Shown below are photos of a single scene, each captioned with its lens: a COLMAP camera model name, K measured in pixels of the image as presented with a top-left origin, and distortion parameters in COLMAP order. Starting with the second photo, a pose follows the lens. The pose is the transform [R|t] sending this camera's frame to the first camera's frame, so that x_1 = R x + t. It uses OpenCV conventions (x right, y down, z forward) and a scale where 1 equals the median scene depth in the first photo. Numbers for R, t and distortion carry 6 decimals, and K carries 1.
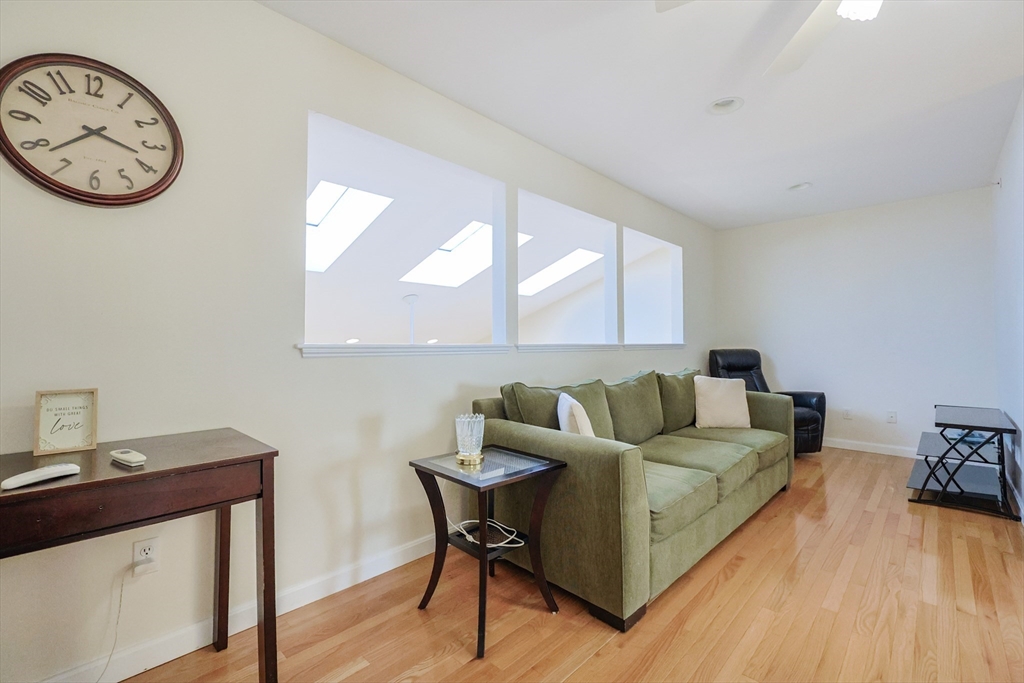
lens RADIAL K [[424.2, 0, 531.0], [0, 424.2, 343.5], [0, 0, 1]] dist [-0.000058, 0.000061]
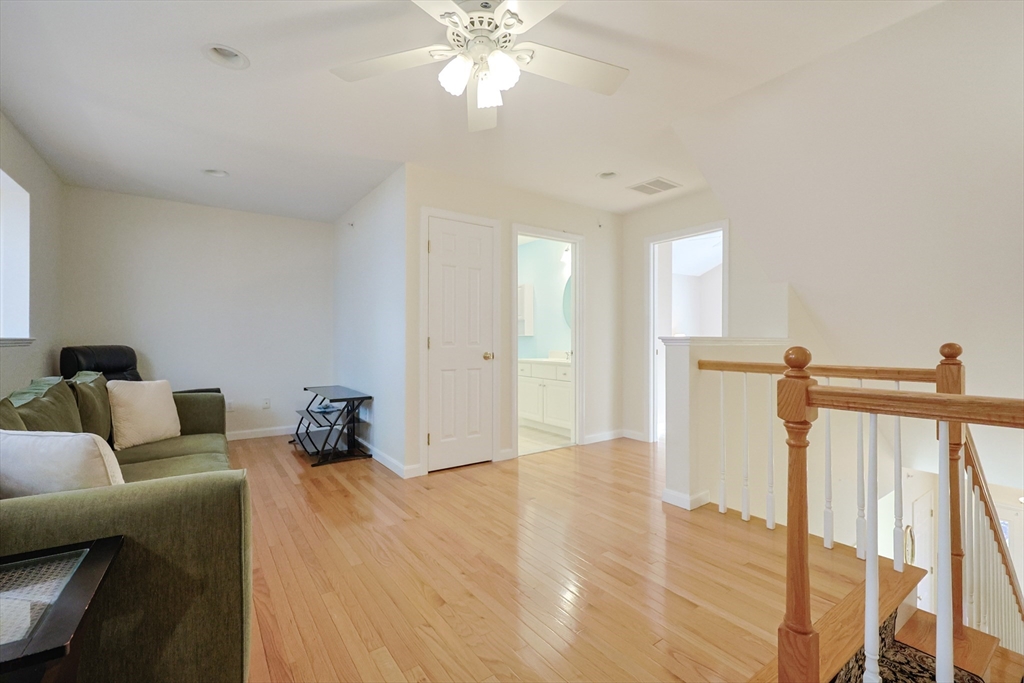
lens RADIAL K [[419.3, 0, 512.1], [0, 419.3, 348.4], [0, 0, 1]] dist [0.001979, 0.000382]
pose [[0.257265, -0.019163, 0.966151, -0.147840], [0.000143, 0.999804, 0.019792, 0.005953], [-0.966341, -0.004954, 0.257218, 0.151566]]
